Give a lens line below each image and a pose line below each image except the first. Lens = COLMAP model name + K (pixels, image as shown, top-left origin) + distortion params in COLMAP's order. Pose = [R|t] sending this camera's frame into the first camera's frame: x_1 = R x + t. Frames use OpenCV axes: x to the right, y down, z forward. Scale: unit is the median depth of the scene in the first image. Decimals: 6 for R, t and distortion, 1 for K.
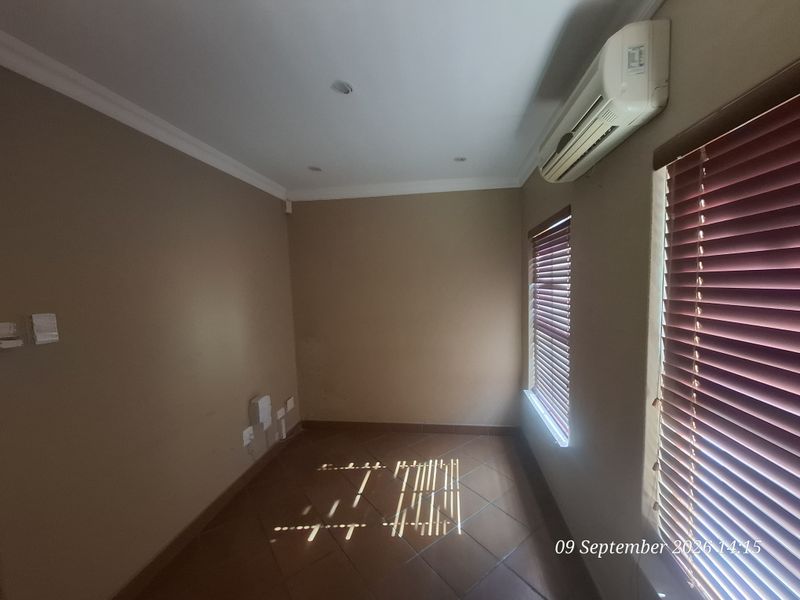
lens RADIAL K [[317.6, 0, 400.7], [0, 317.6, 301.1], [0, 0, 1]] dist [-0.009021, -0.000266]
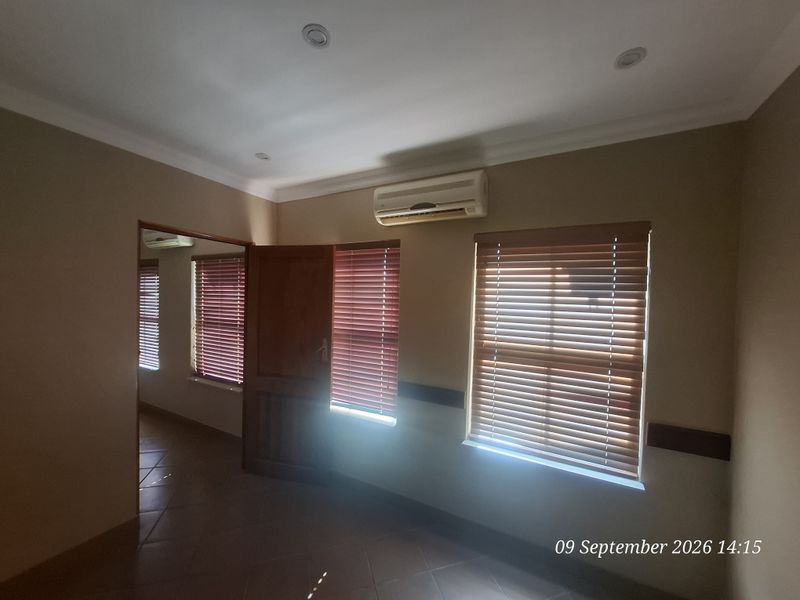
lens RADIAL K [[317.6, 0, 400.4], [0, 317.6, 300.3], [0, 0, 1]] dist [-0.009021, -0.000266]
pose [[0.330694, 0.009836, 0.943687, -1.773487], [0.032978, 0.999215, -0.021971, 0.177093], [-0.943162, 0.038386, 0.330110, -2.370790]]
